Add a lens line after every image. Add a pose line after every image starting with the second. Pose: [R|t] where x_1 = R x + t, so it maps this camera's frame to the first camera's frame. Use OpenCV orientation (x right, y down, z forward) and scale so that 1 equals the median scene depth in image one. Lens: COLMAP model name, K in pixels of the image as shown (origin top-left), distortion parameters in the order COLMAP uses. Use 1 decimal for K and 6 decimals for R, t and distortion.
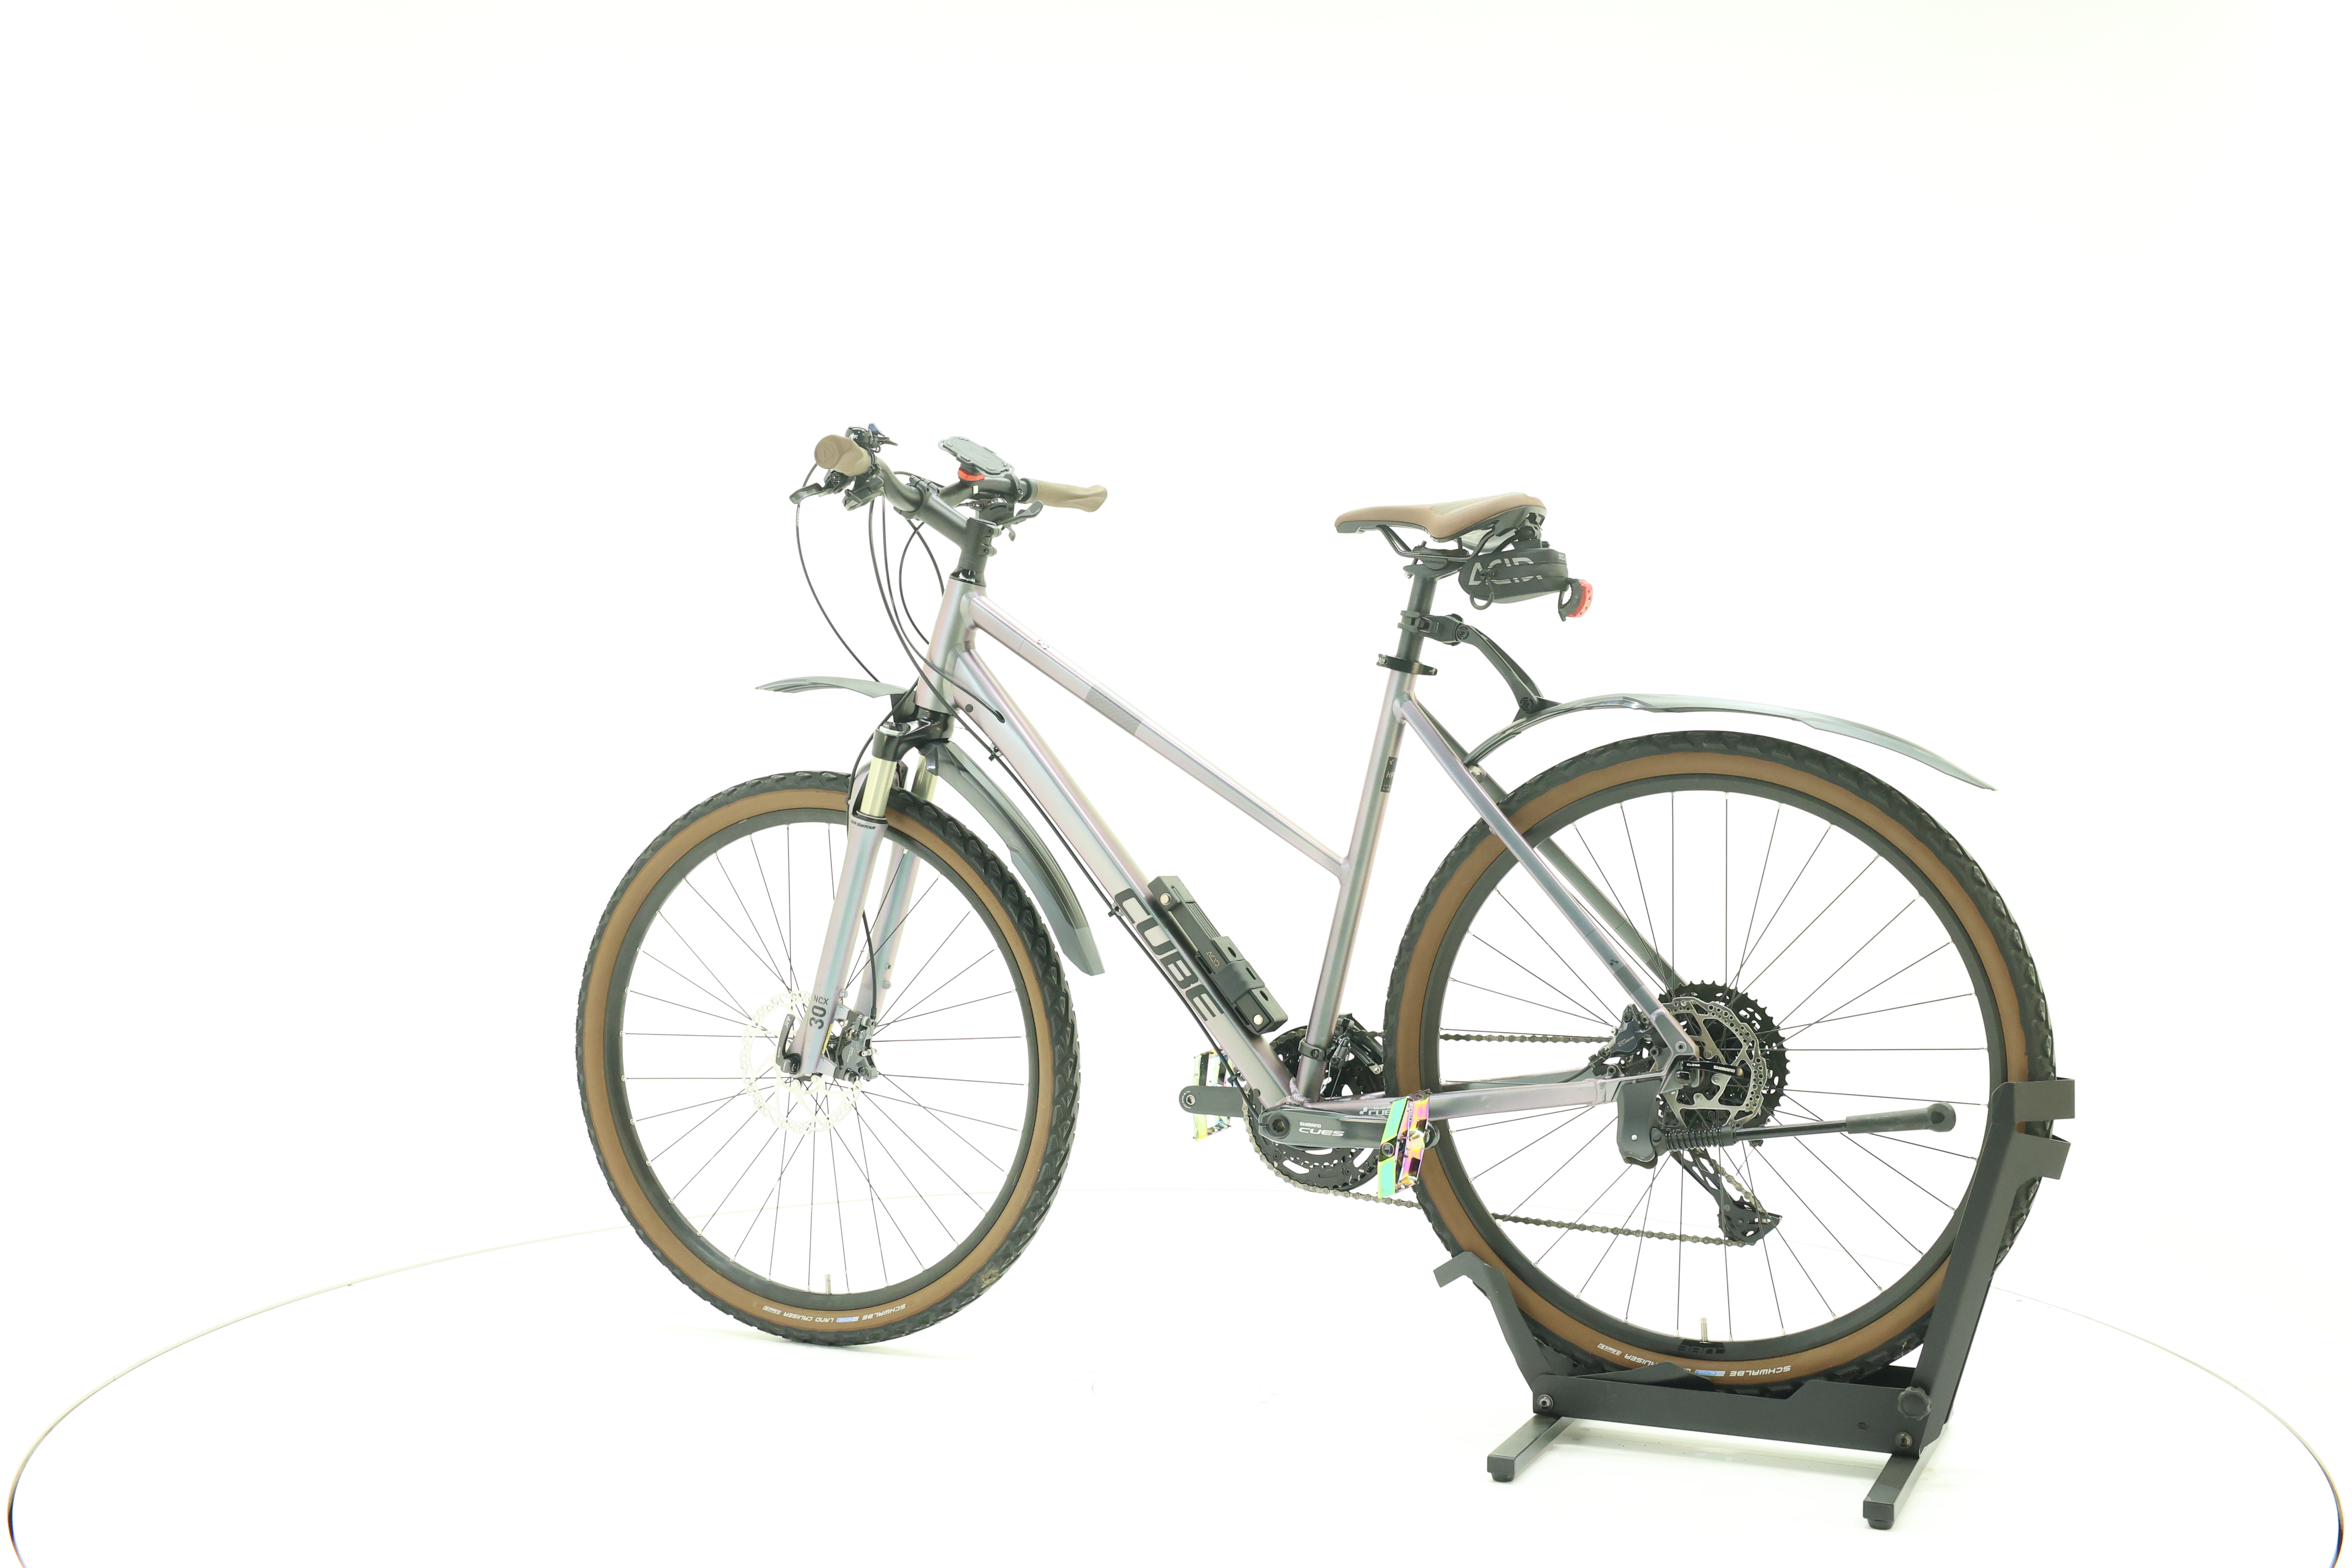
lens RADIAL K [[2526.0, 0, 1170.9], [0, 2526.0, 773.7], [0, 0, 1]] dist [-0.010754, 0.000000]
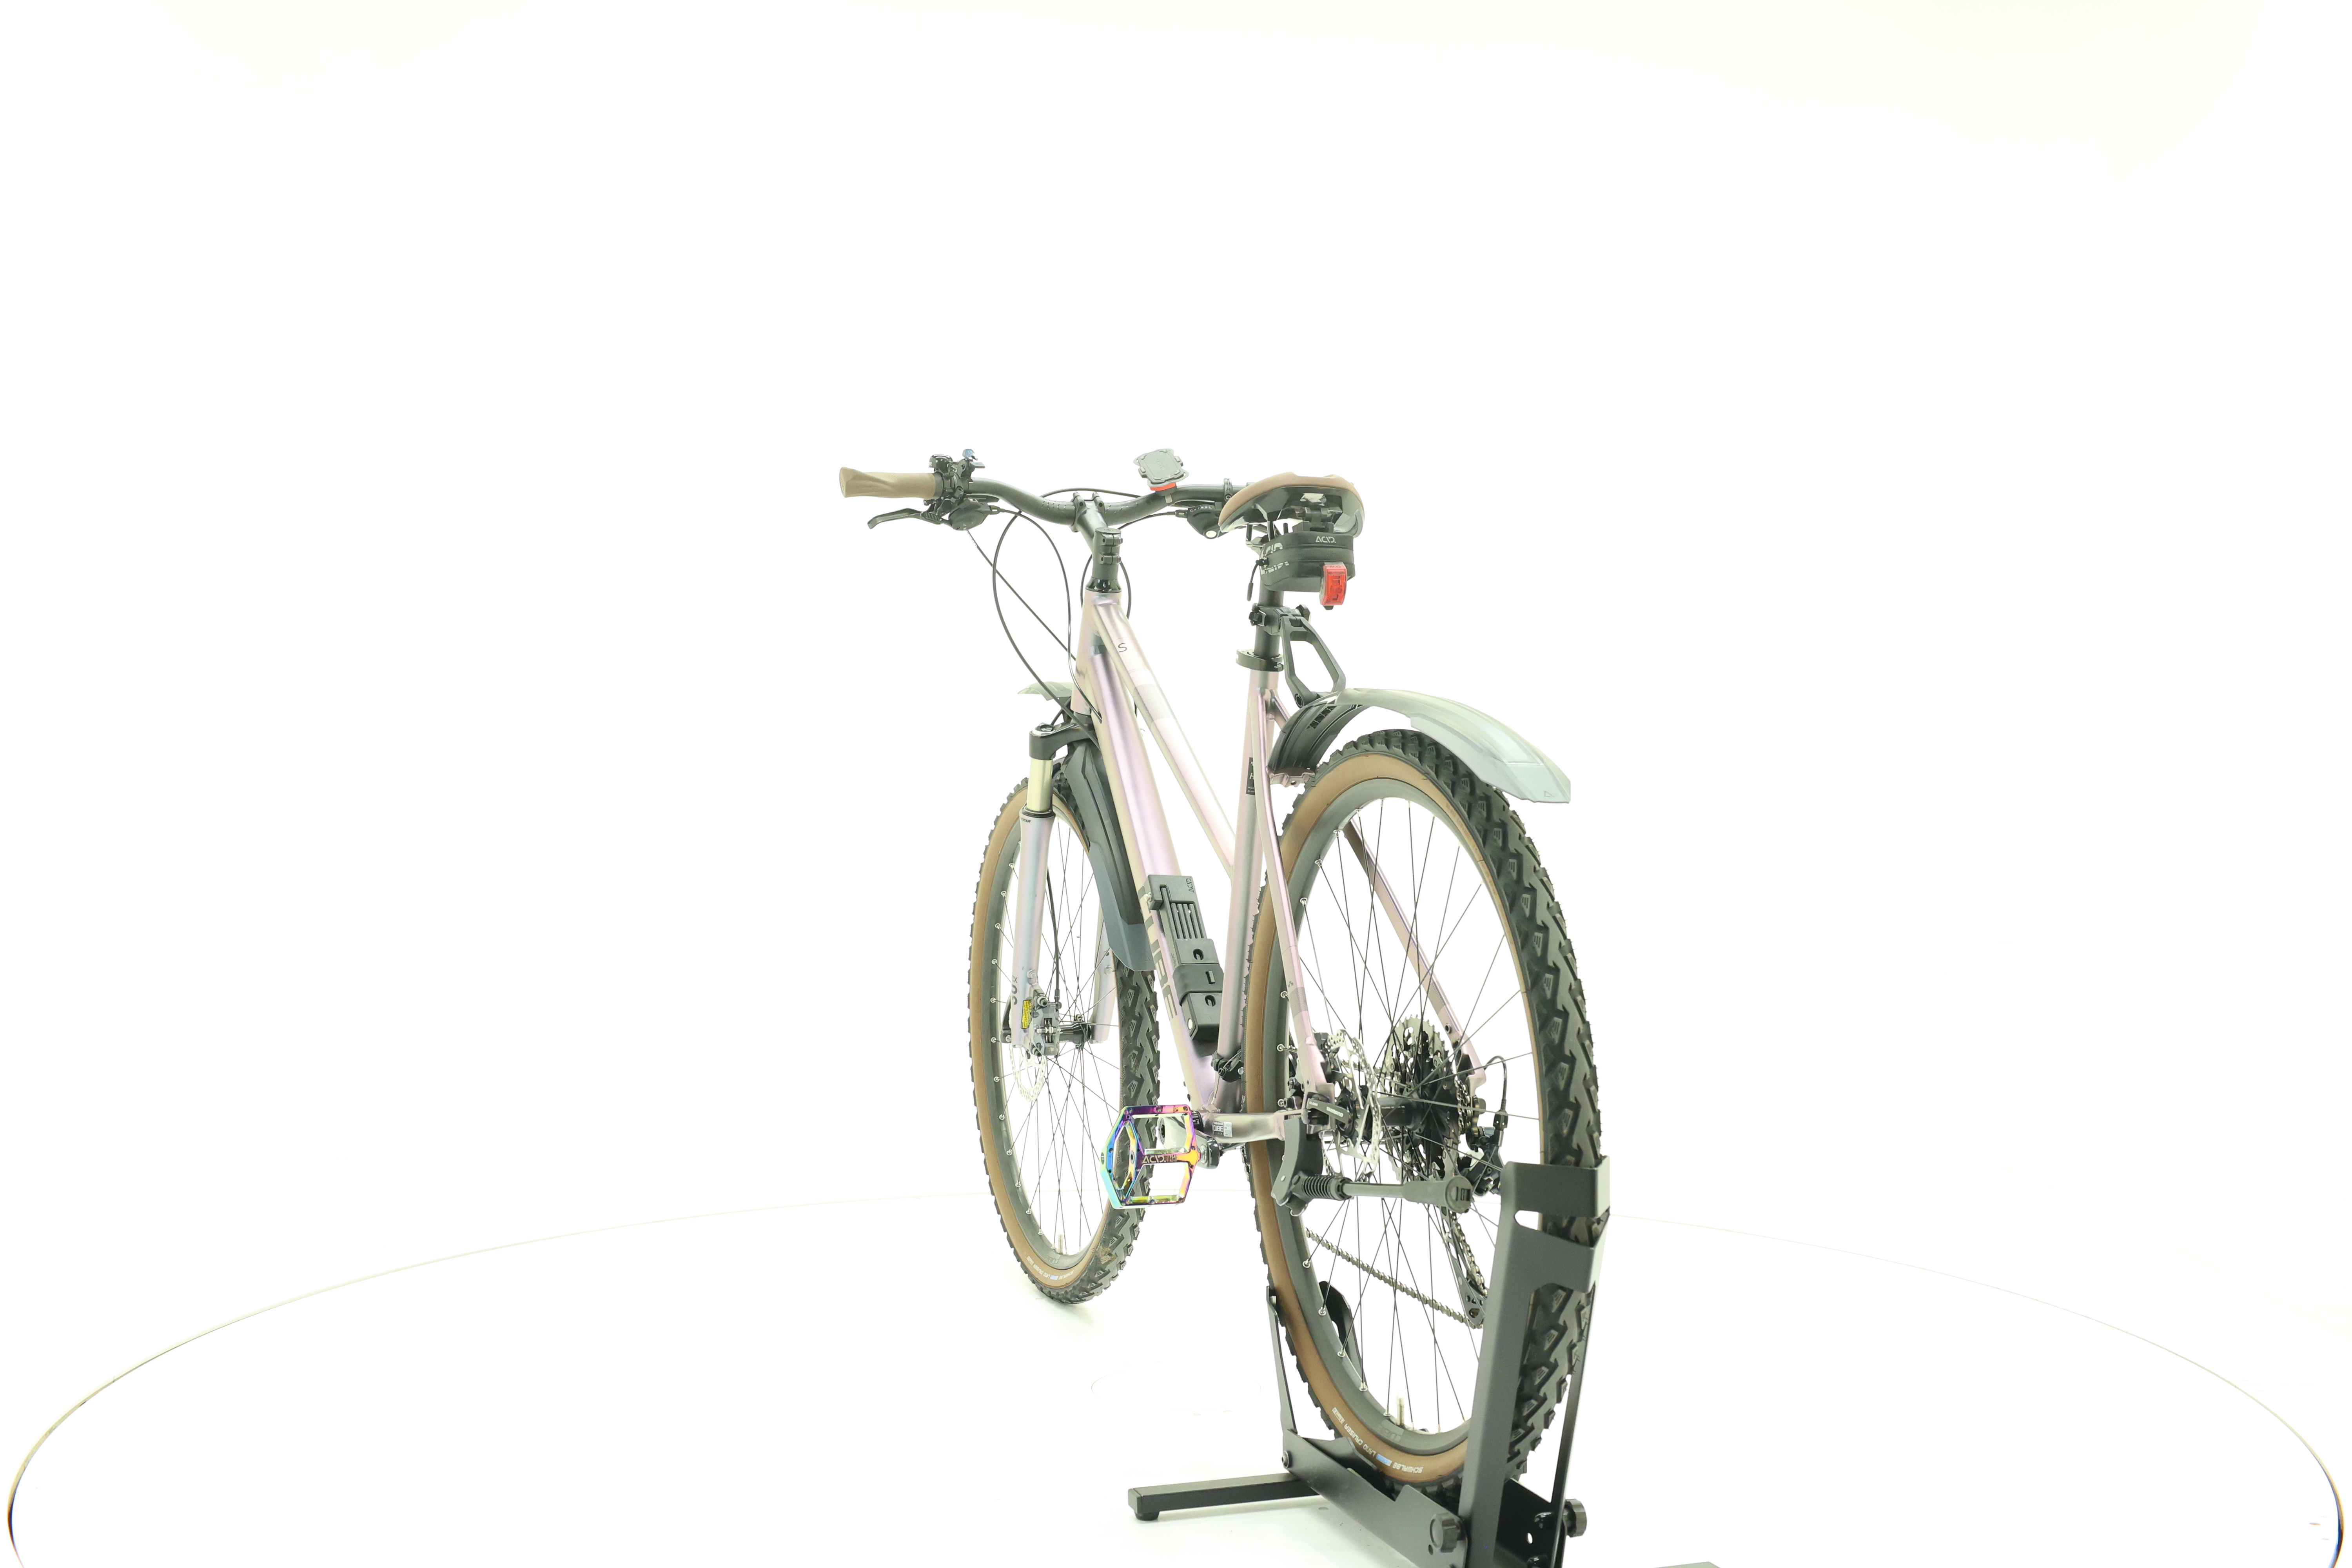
lens RADIAL K [[2526.0, 0, 1178.8], [0, 2526.0, 766.5], [0, 0, 1]] dist [-0.010754, 0.000000]
pose [[0.692988, 0.009484, -0.720887, 0.755112], [-0.013846, 0.999904, -0.000155, -0.002913], [0.720816, 0.010089, 0.693053, 0.318970]]
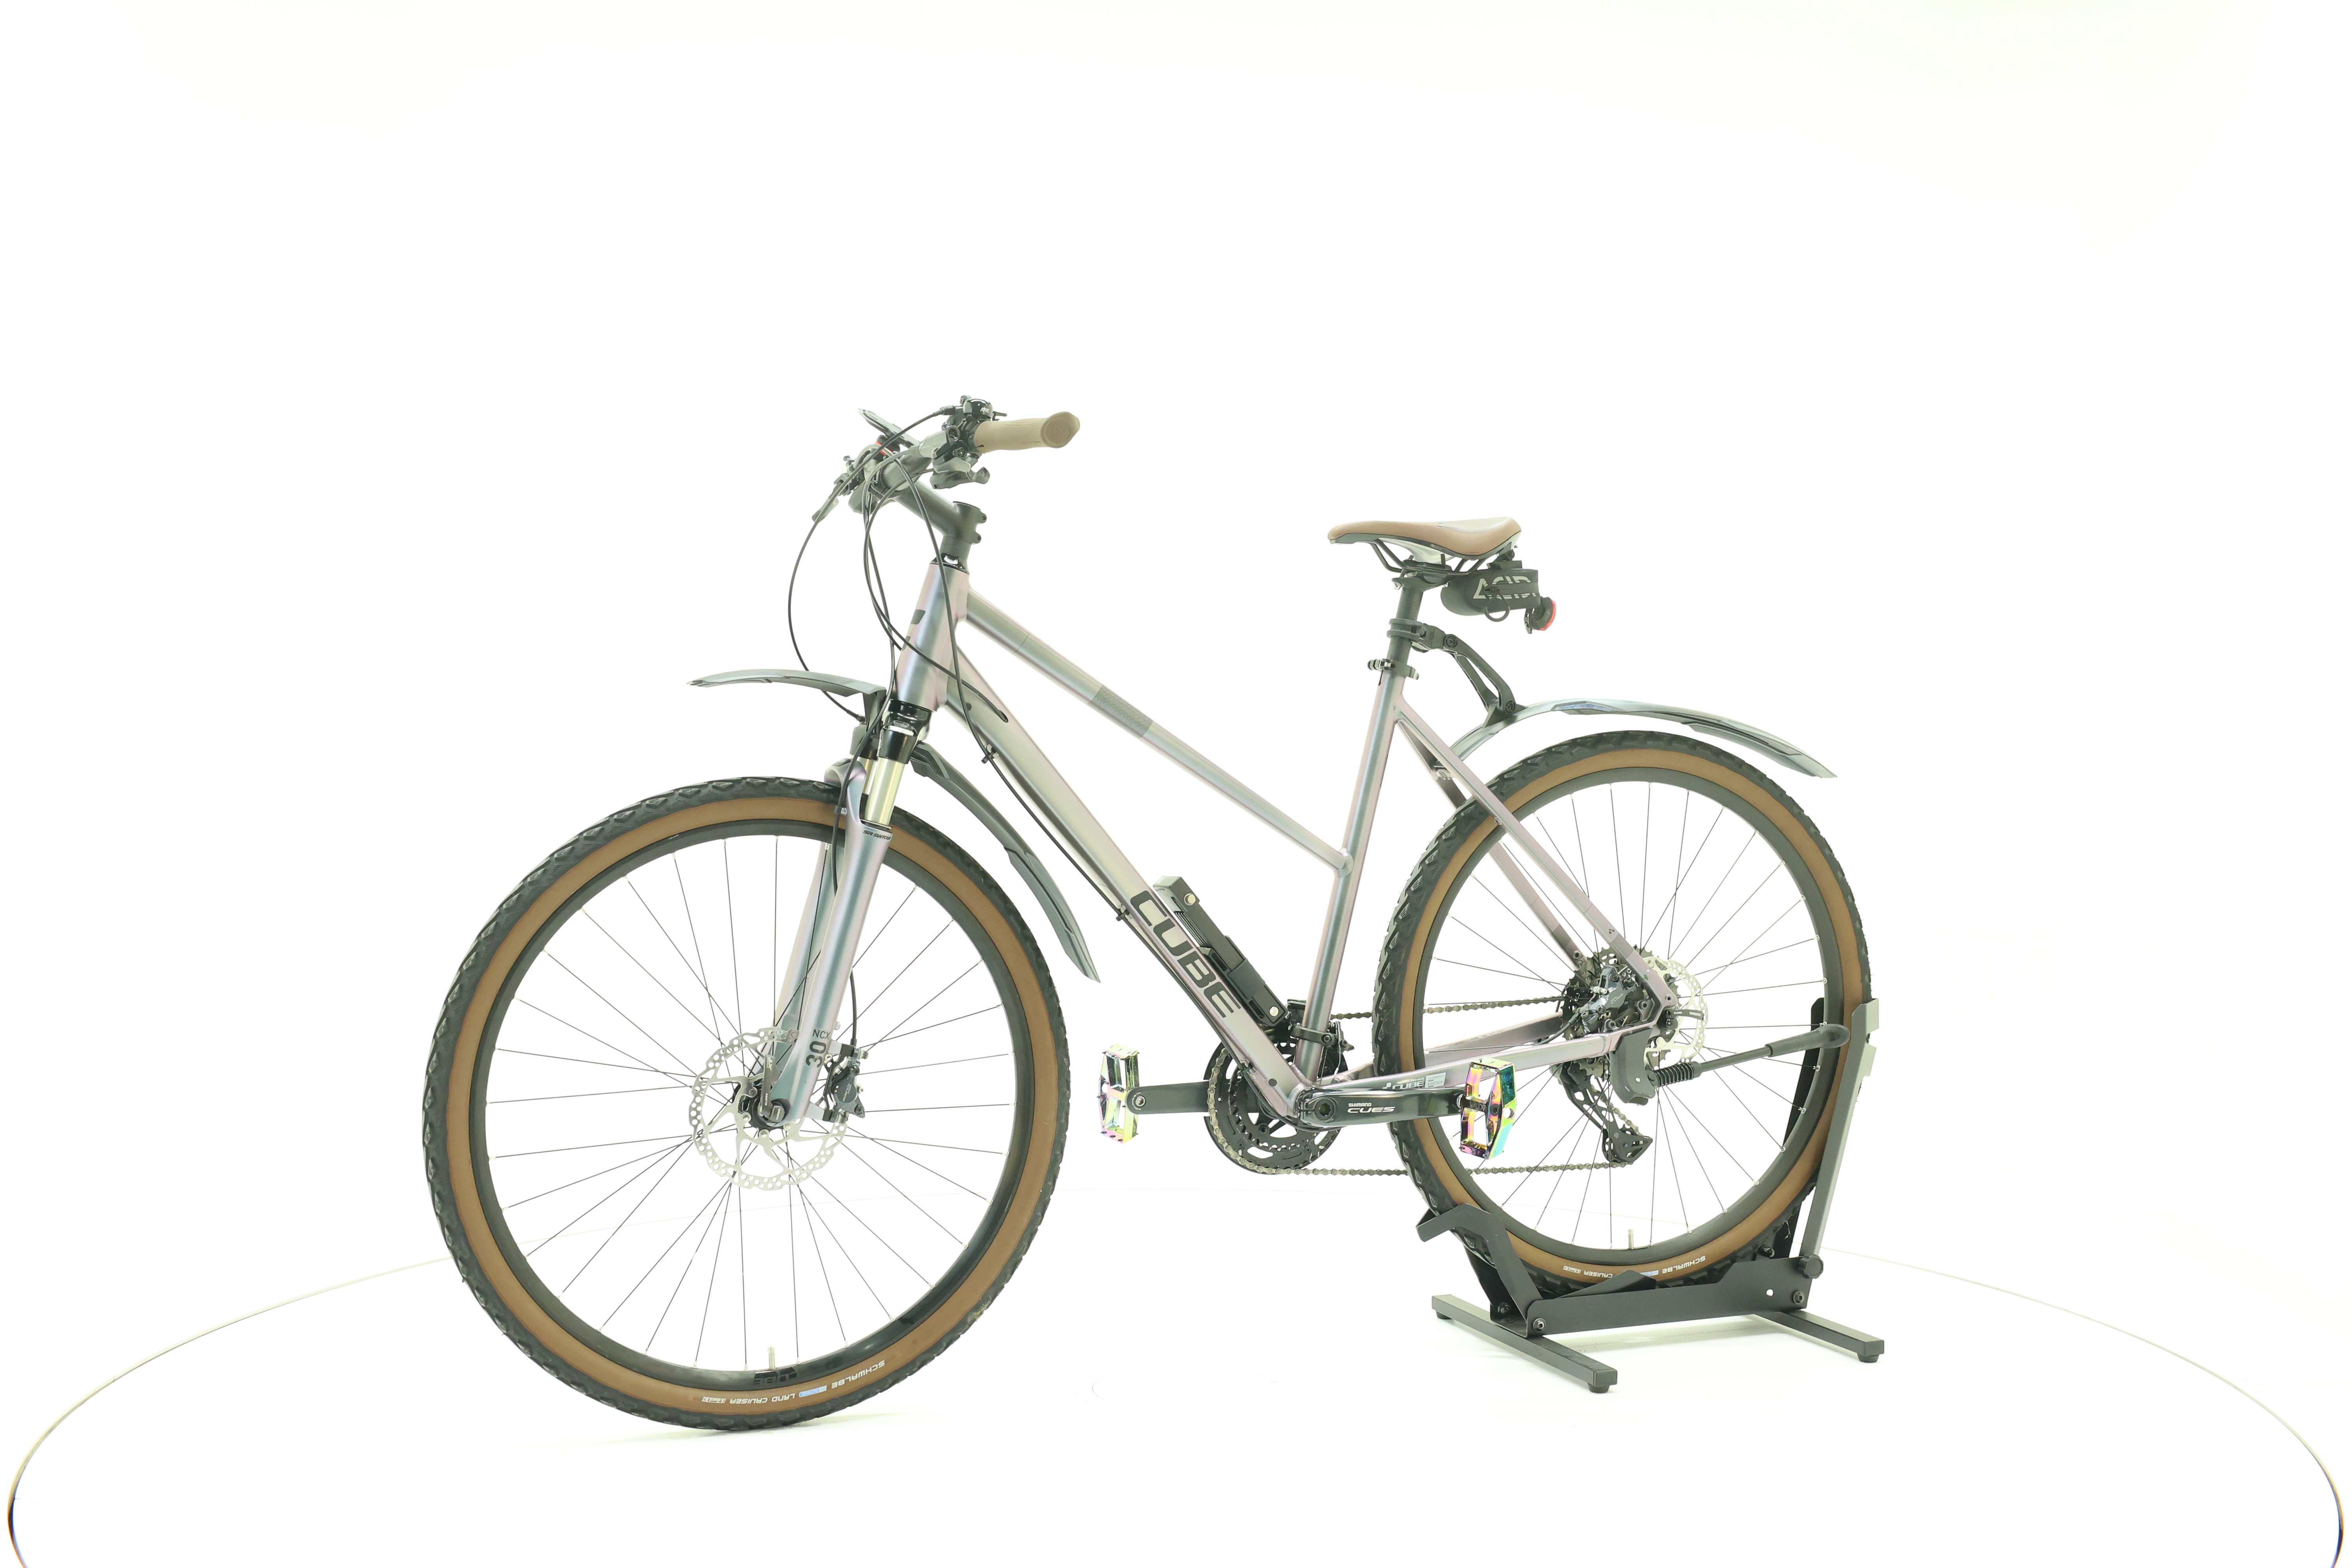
lens RADIAL K [[2526.0, 0, 1176.0], [0, 2526.0, 783.9], [0, 0, 1]] dist [-0.010754, 0.000000]
pose [[0.697348, -0.016560, 0.716542, -0.743569], [0.011081, 0.999863, 0.012324, -0.008644], [-0.716647, -0.000654, 0.697436, 0.316625]]
